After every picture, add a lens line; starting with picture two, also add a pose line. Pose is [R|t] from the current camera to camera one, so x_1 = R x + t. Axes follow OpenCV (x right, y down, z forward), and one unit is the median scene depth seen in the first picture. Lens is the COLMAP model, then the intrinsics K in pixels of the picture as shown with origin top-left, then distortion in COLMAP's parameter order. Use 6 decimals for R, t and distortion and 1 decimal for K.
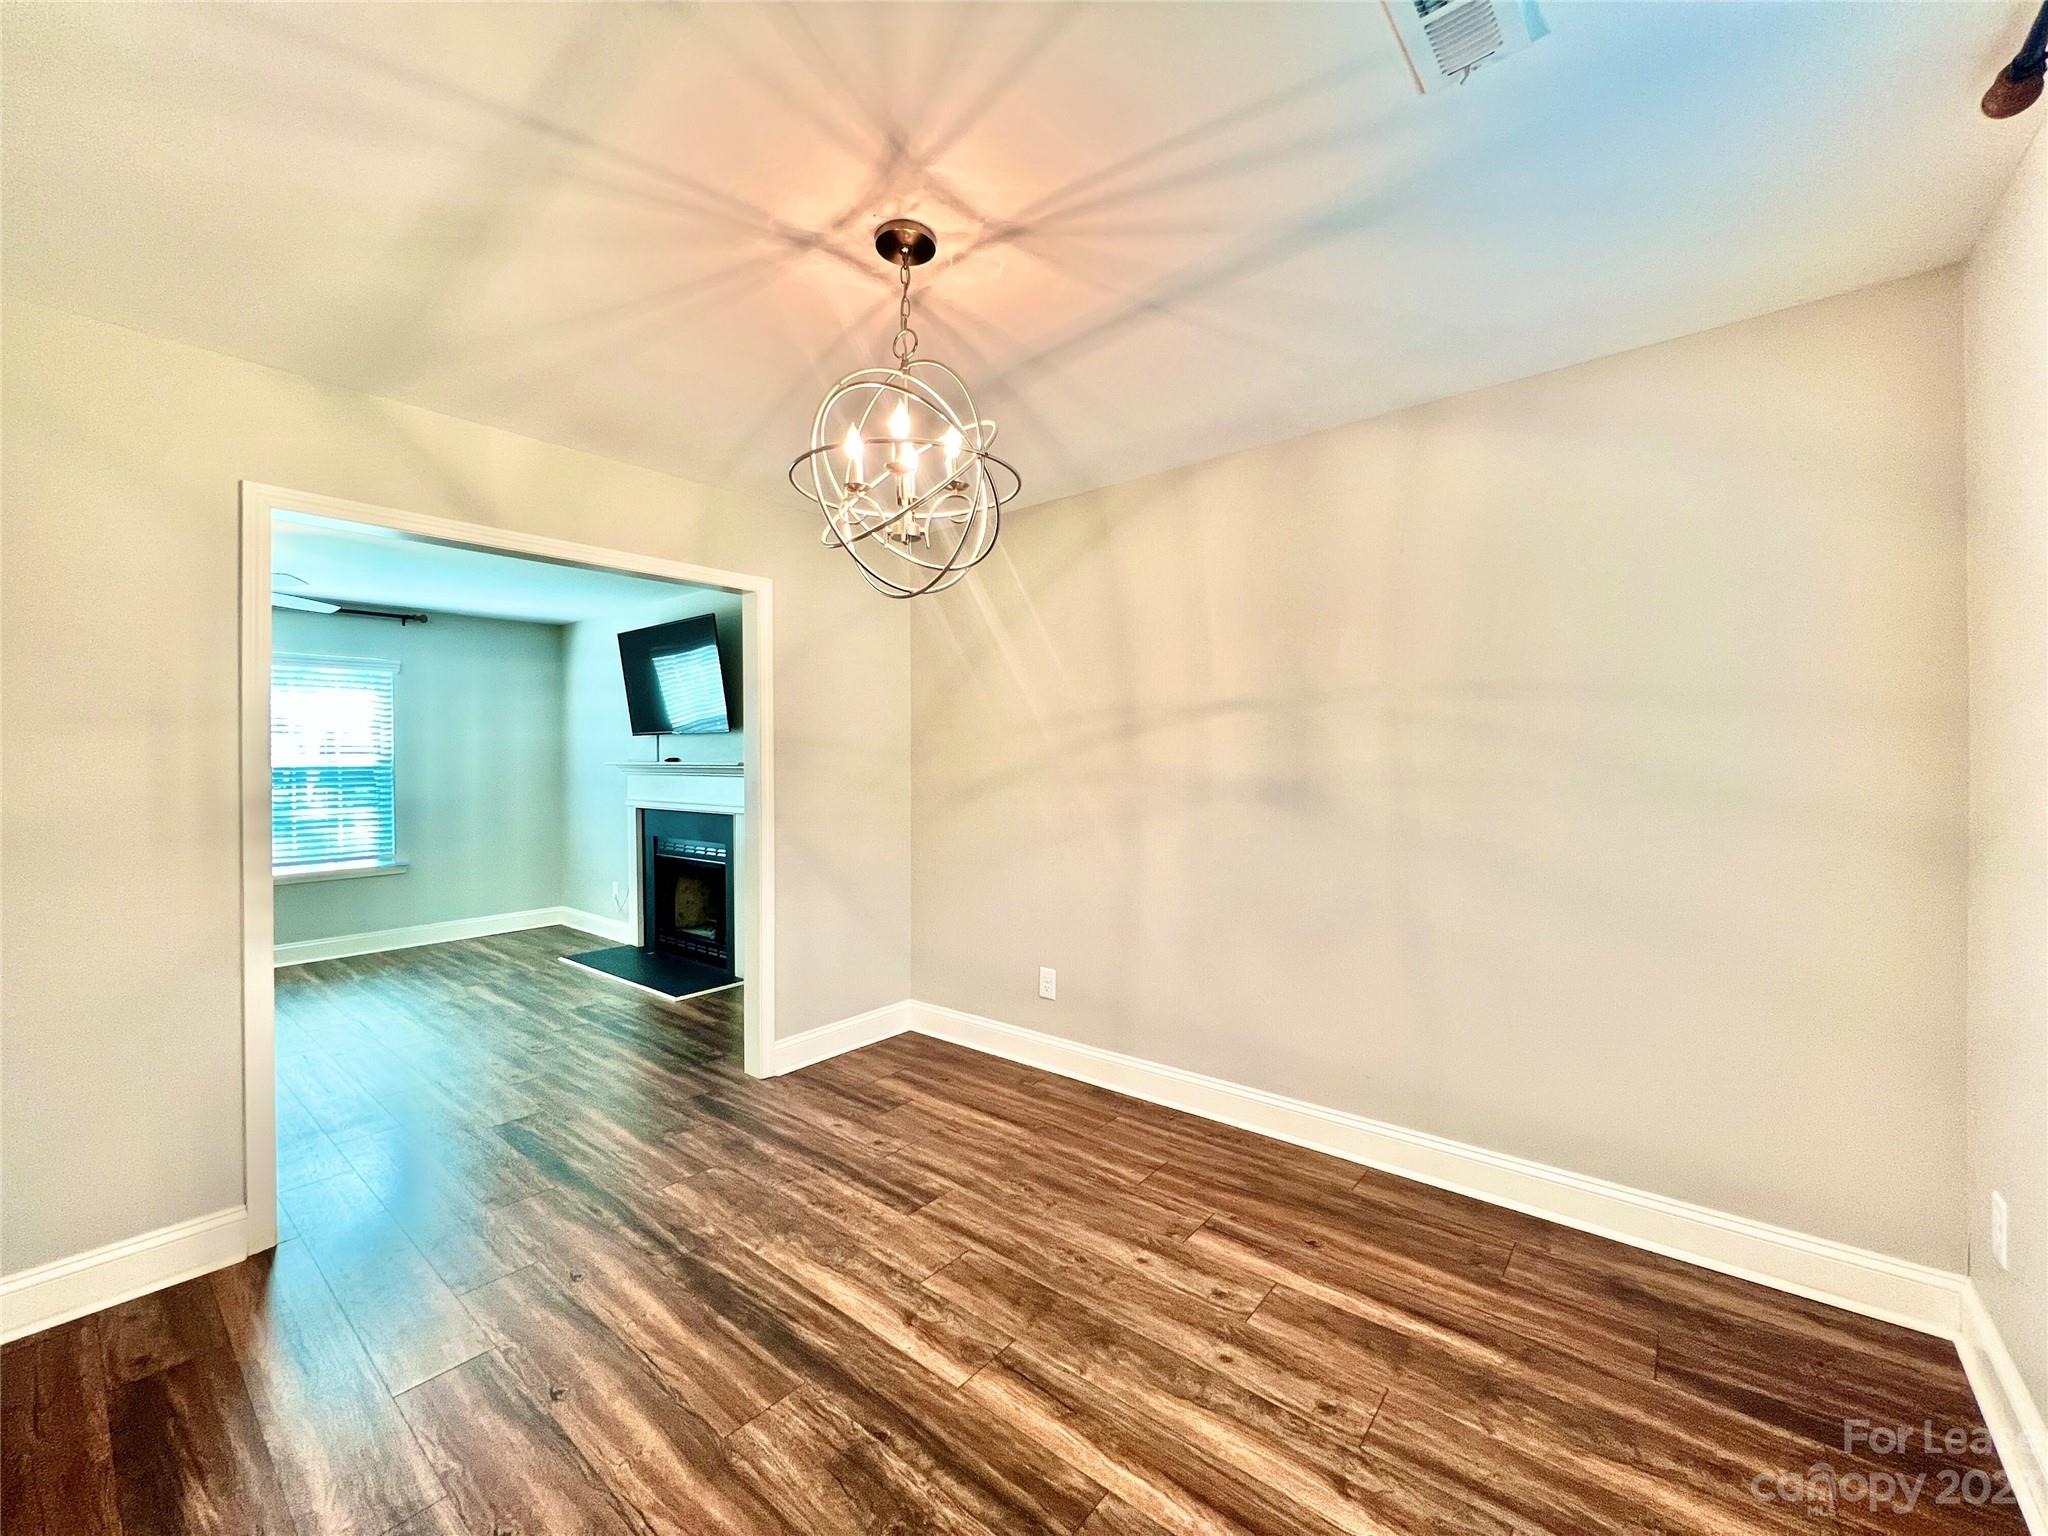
lens RADIAL K [[821.4, 0, 1022.3], [0, 821.4, 760.7], [0, 0, 1]] dist [-0.001429, 0.000680]
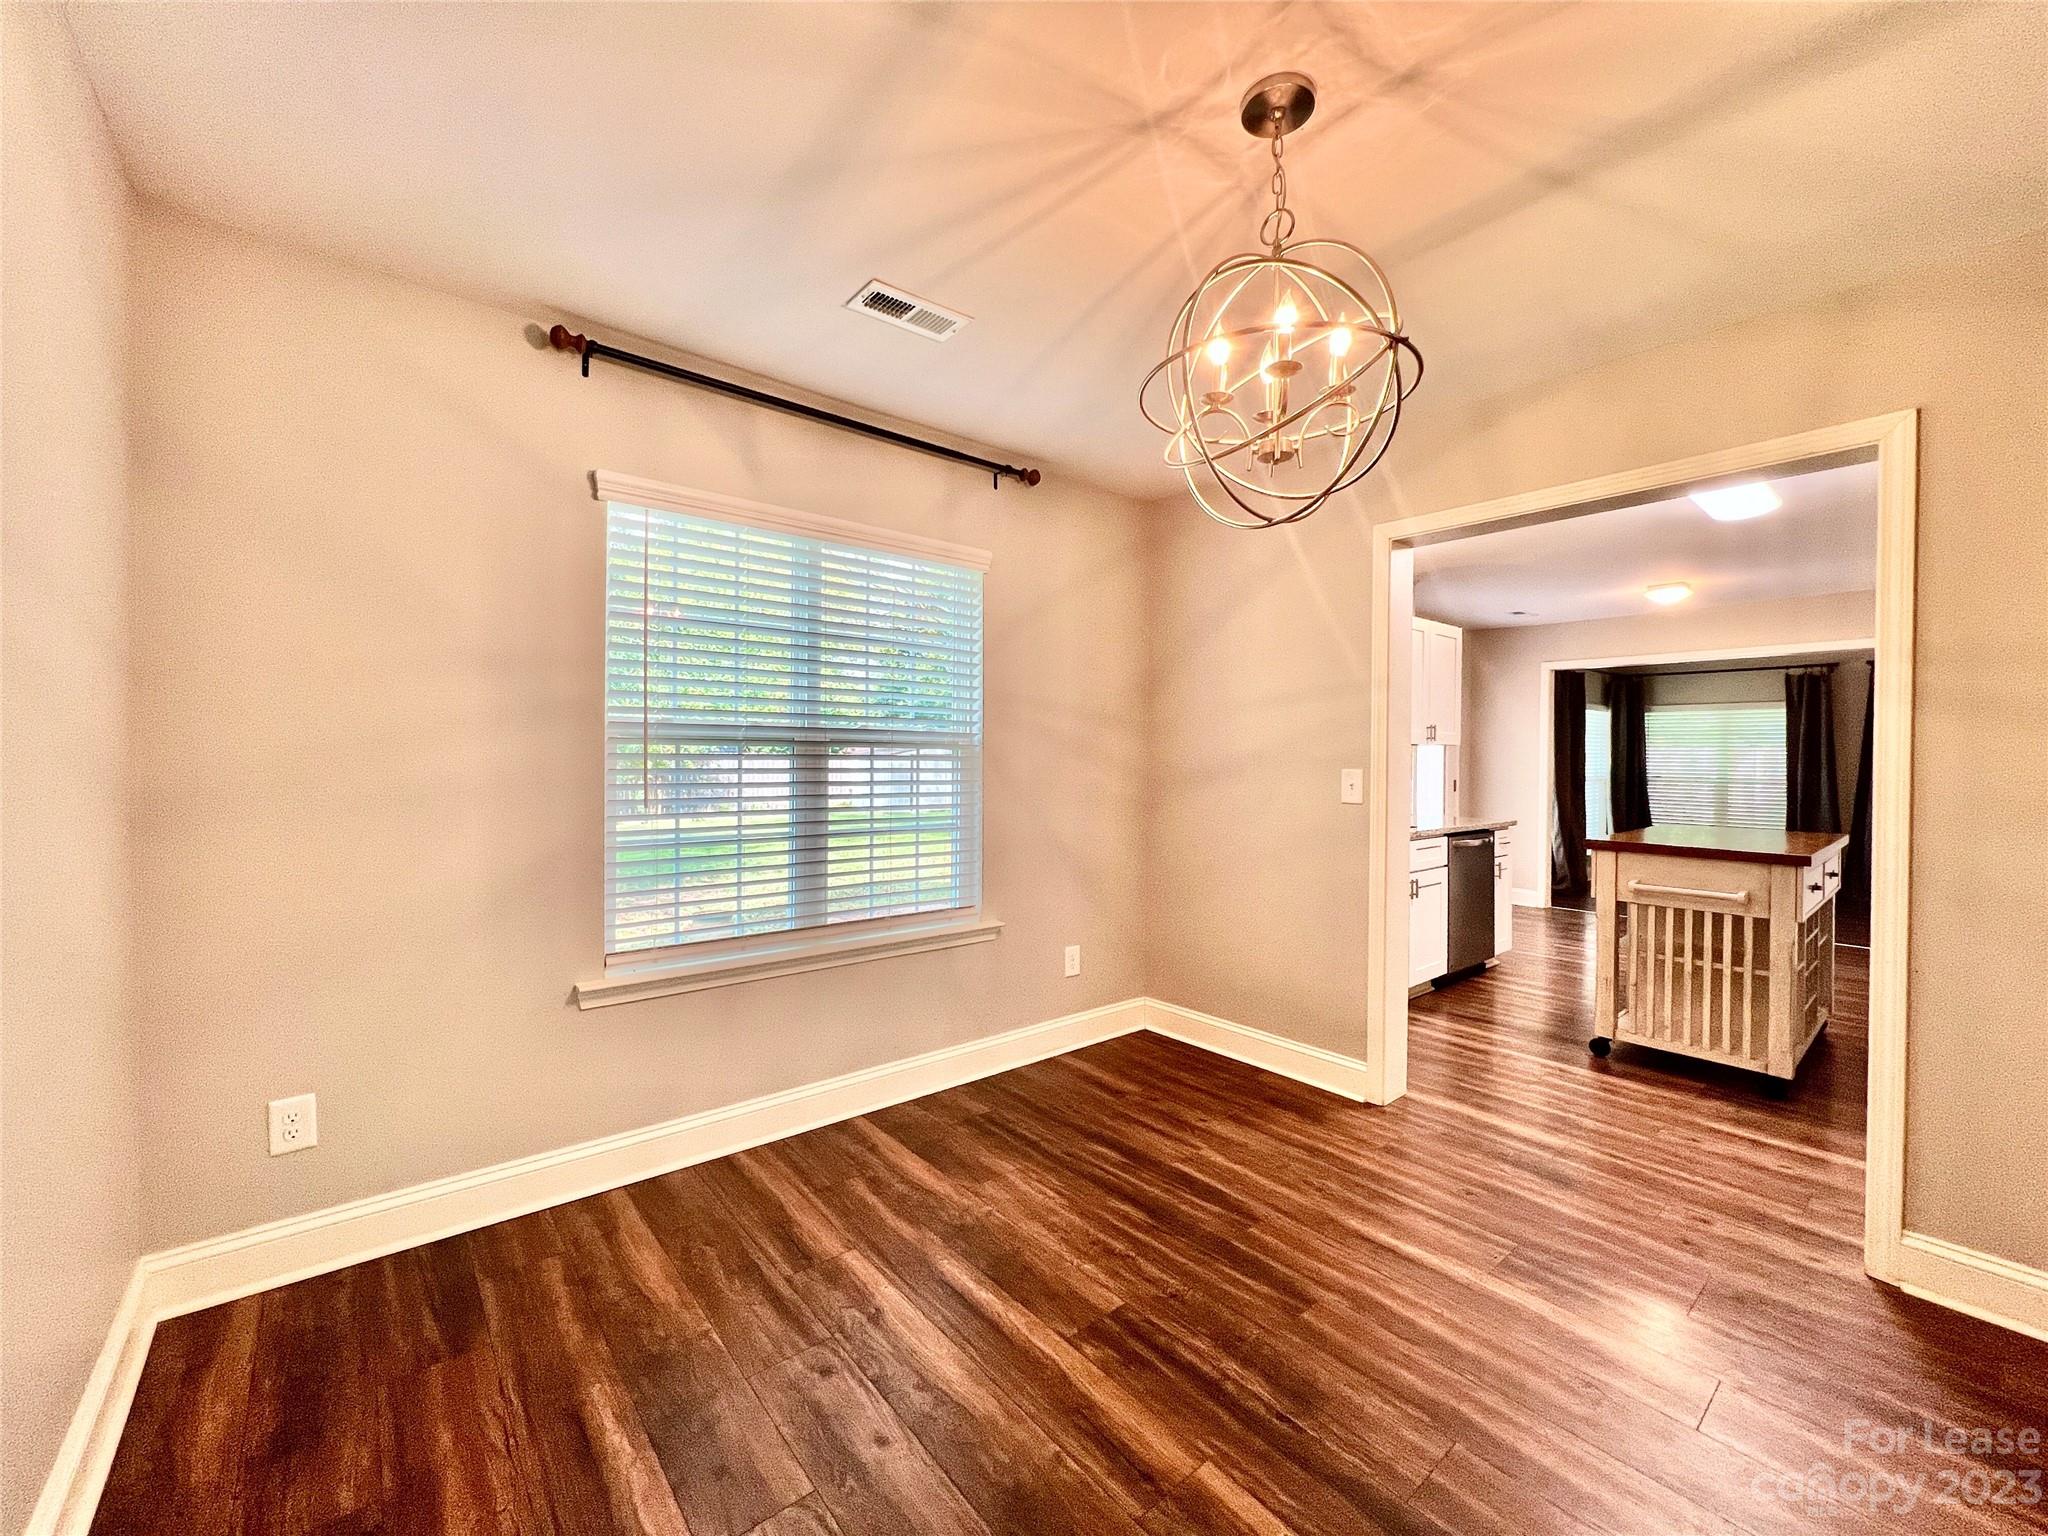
lens RADIAL K [[821.4, 0, 1022.3], [0, 821.4, 760.7], [0, 0, 1]] dist [-0.001429, 0.000680]
pose [[-0.980973, -0.005492, 0.194065, -0.052536], [-0.001372, 0.999771, 0.021354, 0.025563], [-0.194138, 0.020682, -0.980756, 1.903847]]
